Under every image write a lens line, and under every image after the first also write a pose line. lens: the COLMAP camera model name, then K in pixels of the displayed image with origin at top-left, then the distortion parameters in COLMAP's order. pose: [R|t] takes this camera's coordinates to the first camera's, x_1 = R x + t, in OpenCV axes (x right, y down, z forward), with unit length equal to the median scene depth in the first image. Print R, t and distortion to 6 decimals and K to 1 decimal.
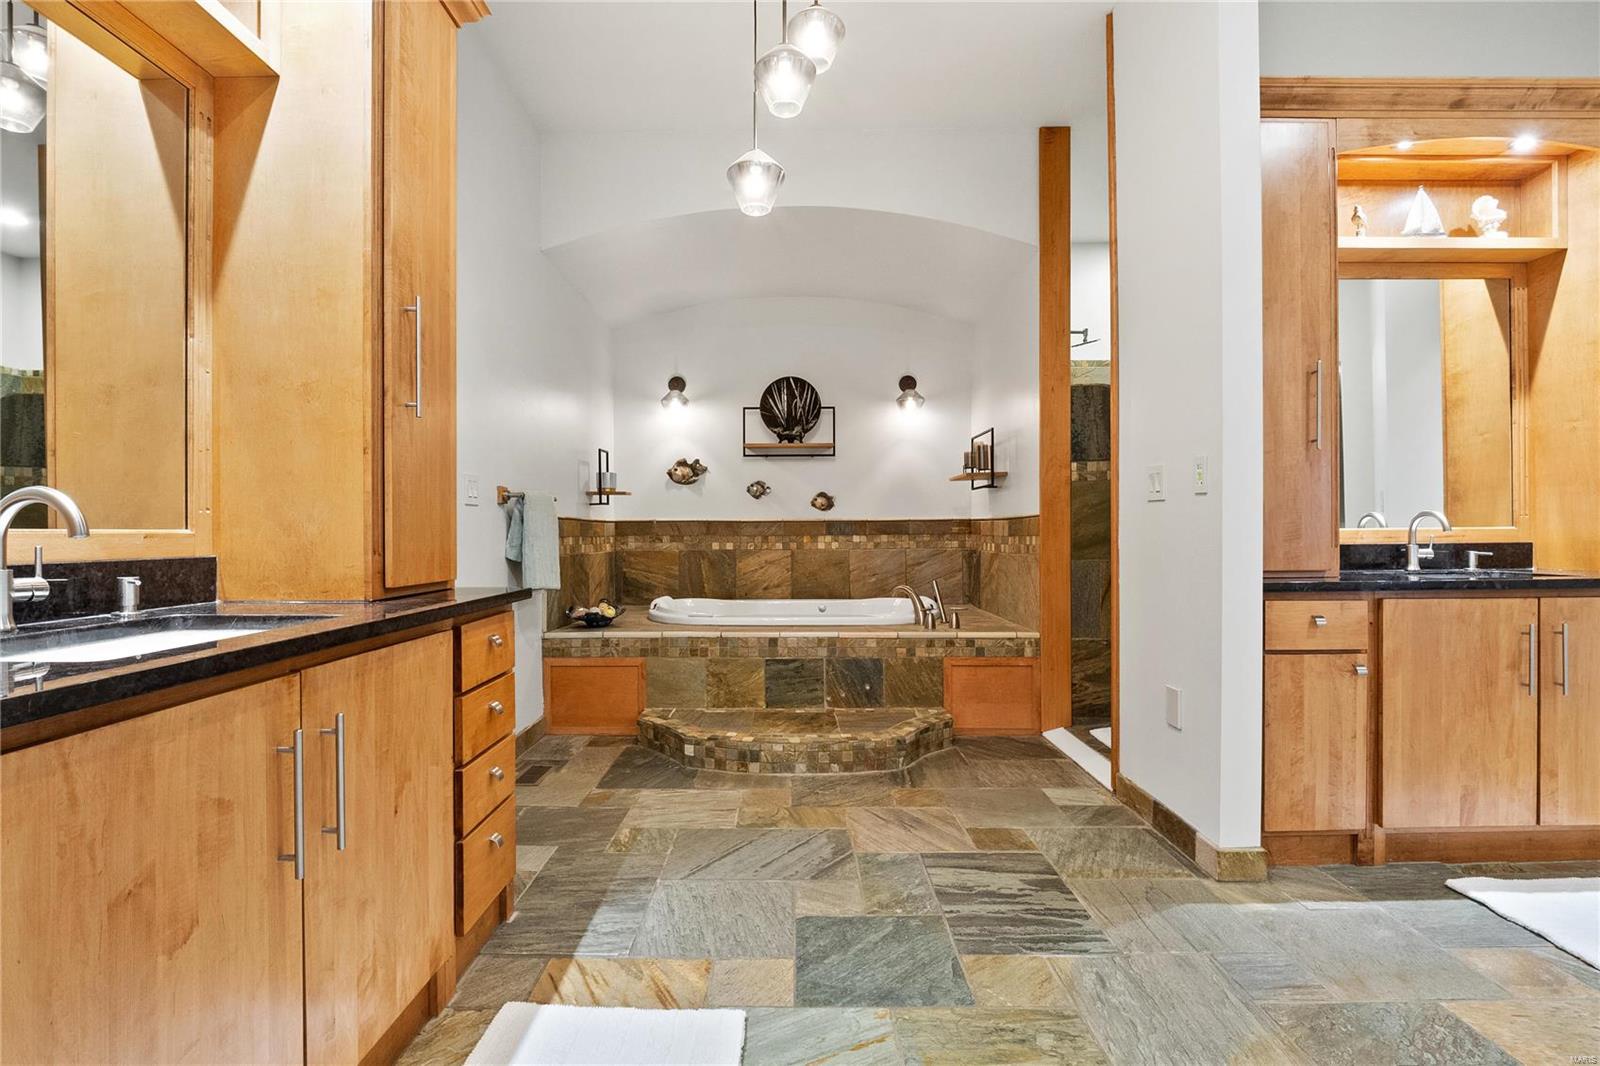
lens RADIAL K [[756.1, 0, 795.6], [0, 756.1, 532.7], [0, 0, 1]] dist [-0.021842, 0.000447]
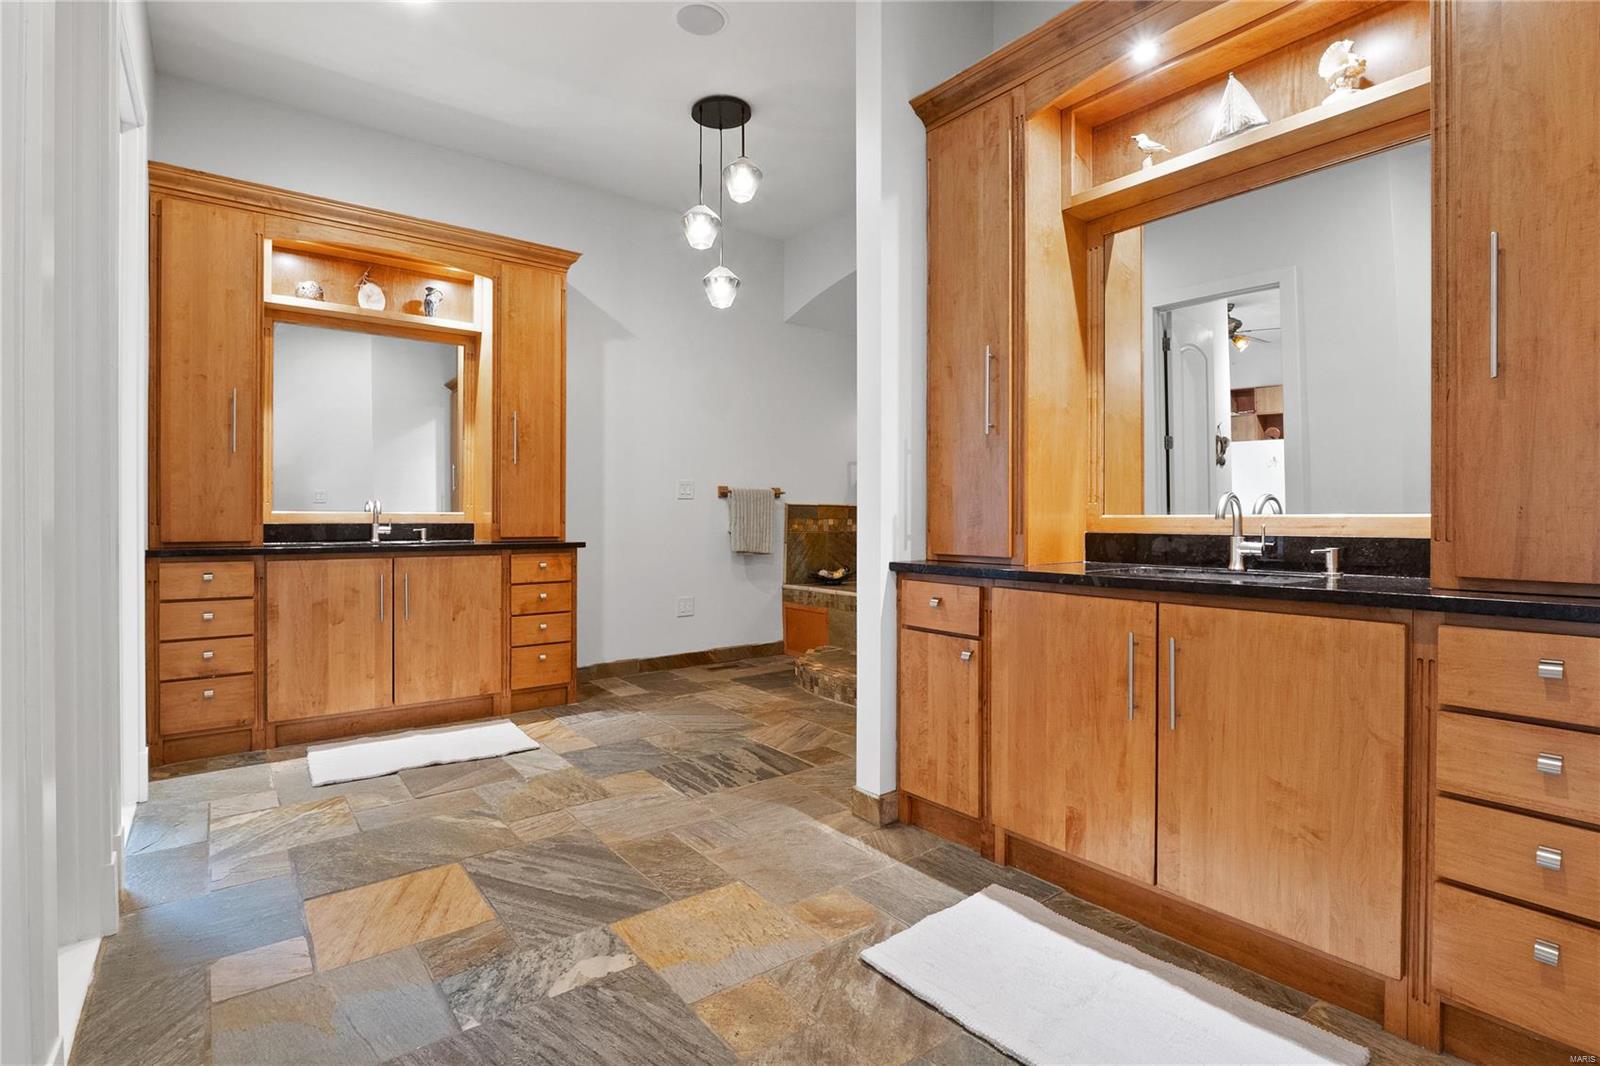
lens RADIAL K [[756.1, 0, 794.1], [0, 756.1, 524.3], [0, 0, 1]] dist [-0.021842, 0.000447]
pose [[0.615903, 0.014429, -0.787690, 1.402183], [-0.007562, 0.999894, 0.012404, -0.003617], [0.787786, -0.001683, 0.615947, 0.190908]]
